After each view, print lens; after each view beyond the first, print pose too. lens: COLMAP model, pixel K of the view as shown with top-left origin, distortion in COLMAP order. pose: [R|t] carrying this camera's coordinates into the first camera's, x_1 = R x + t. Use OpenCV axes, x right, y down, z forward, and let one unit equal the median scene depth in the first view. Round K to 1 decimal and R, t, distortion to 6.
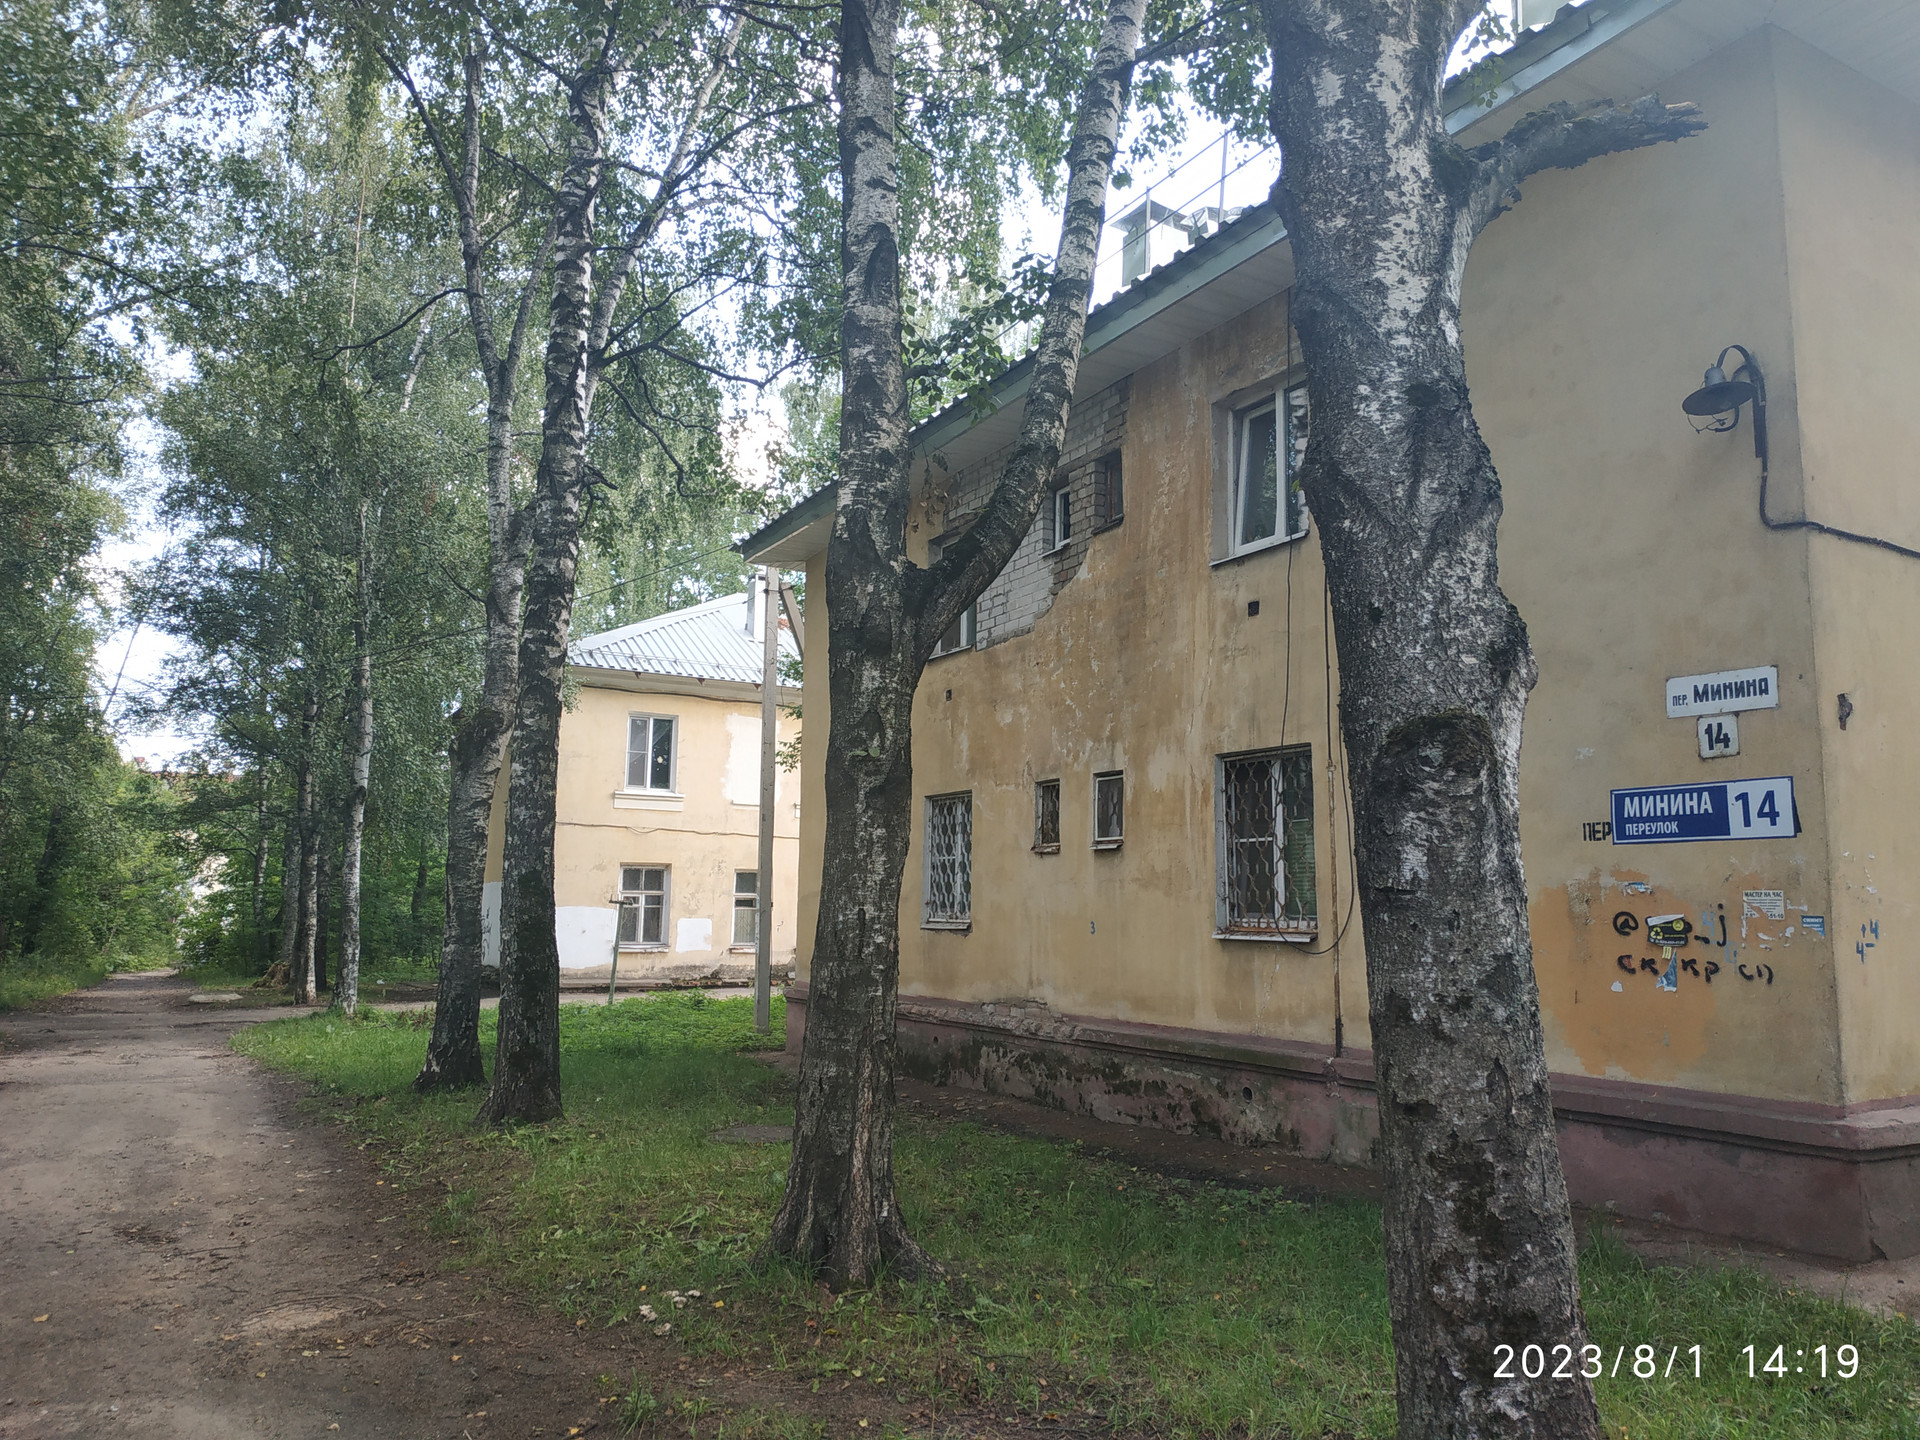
lens RADIAL K [[1388.1, 0, 939.0], [0, 1388.1, 706.0], [0, 0, 1]] dist [0.013911, -0.043429]
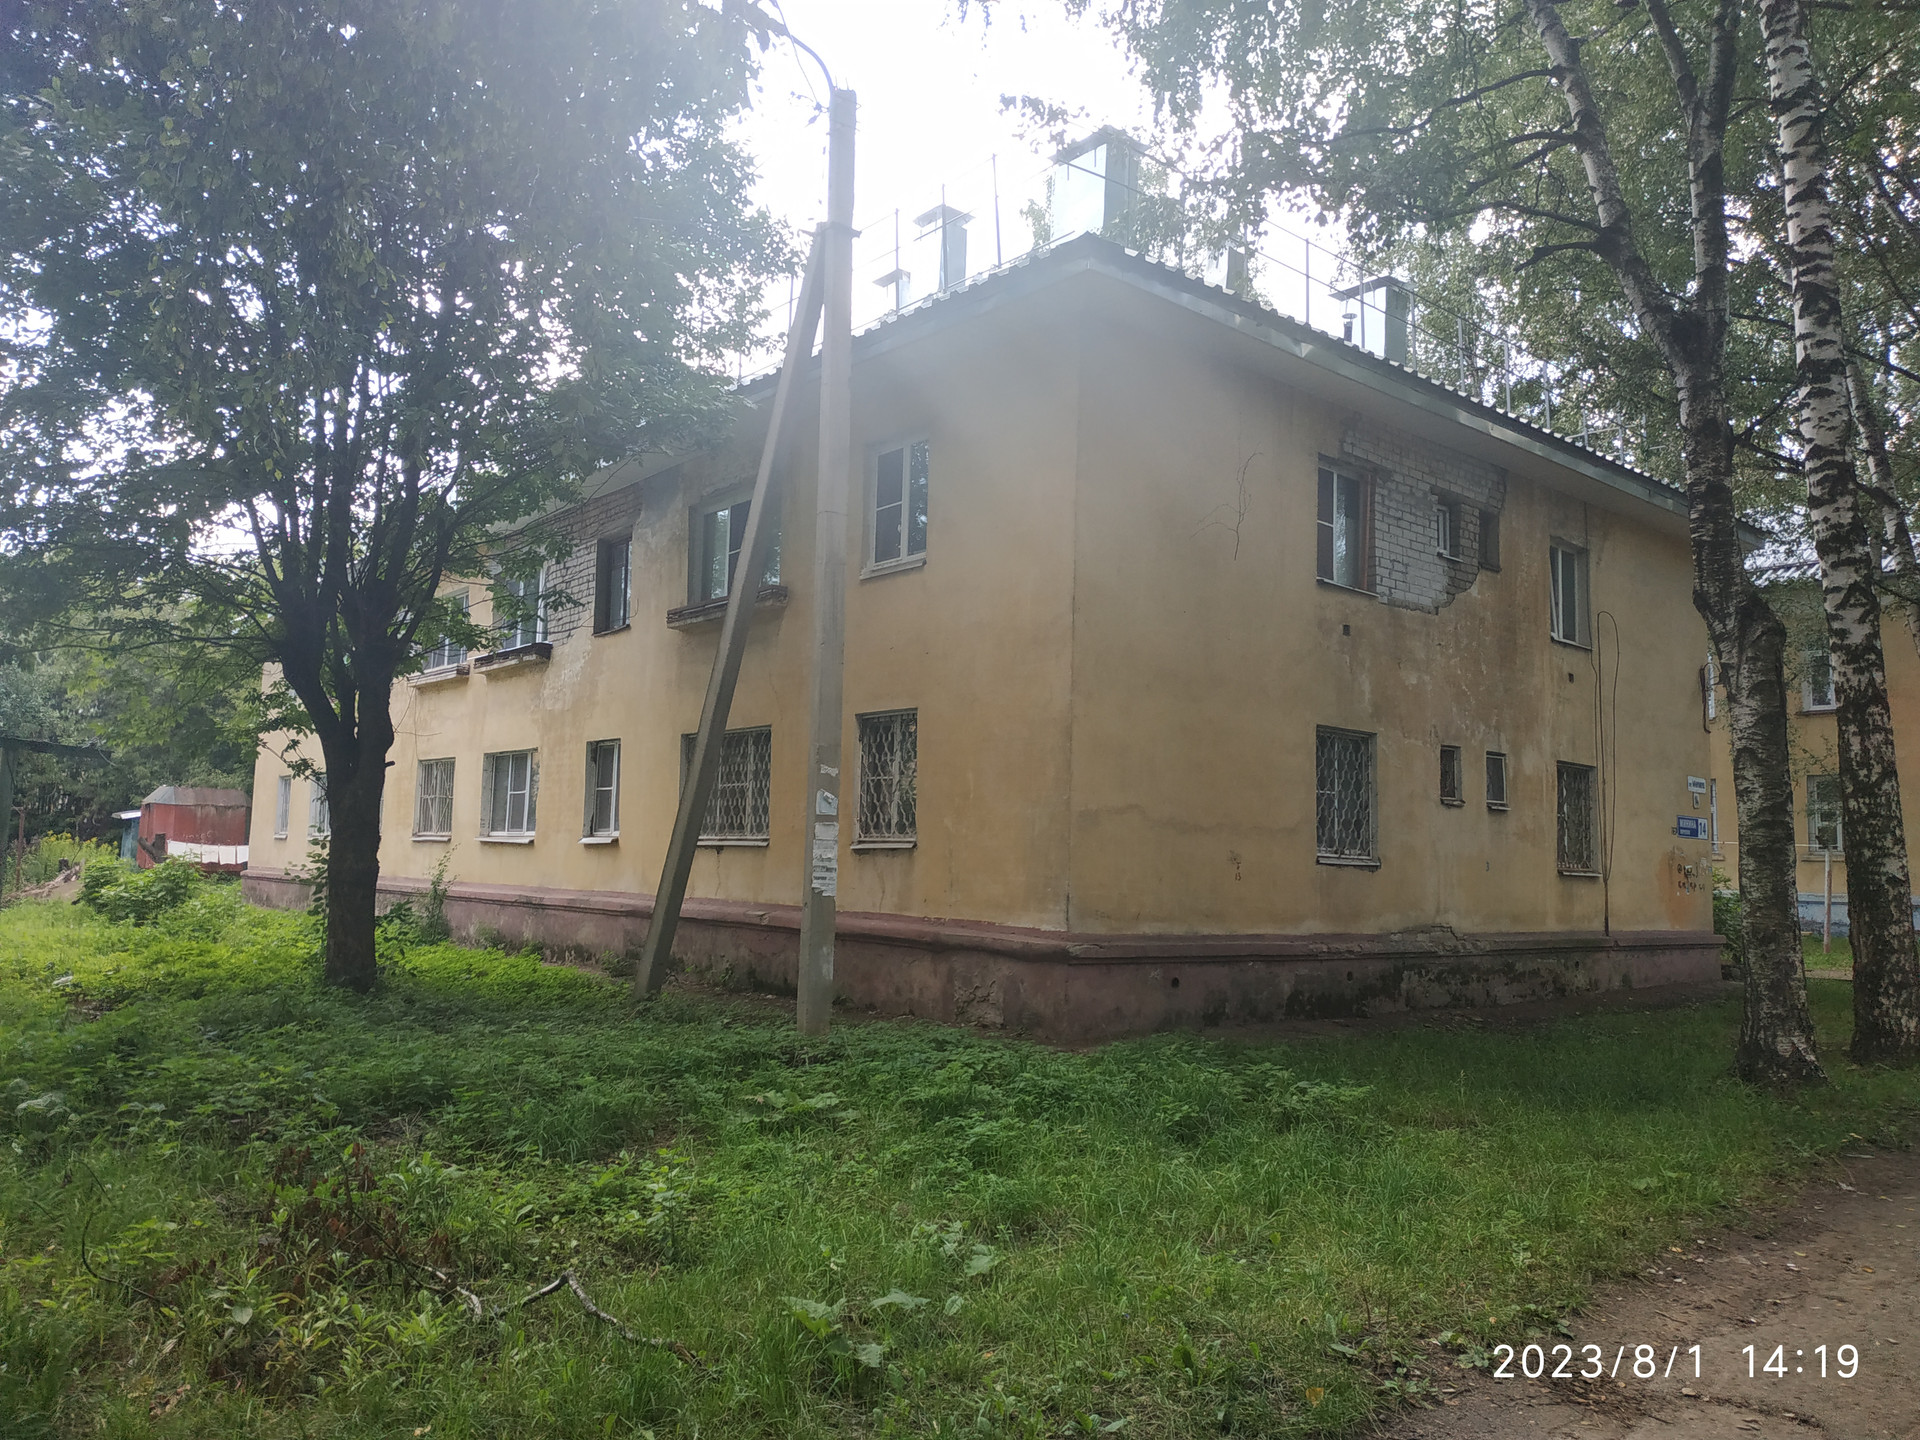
lens RADIAL K [[1388.1, 0, 974.8], [0, 1388.1, 719.8], [0, 0, 1]] dist [0.013911, -0.043429]
pose [[-0.190123, 0.087541, 0.977850, -1.088023], [-0.179666, 0.976094, -0.122317, 0.268081], [-0.965180, -0.198942, -0.169850, 1.691307]]
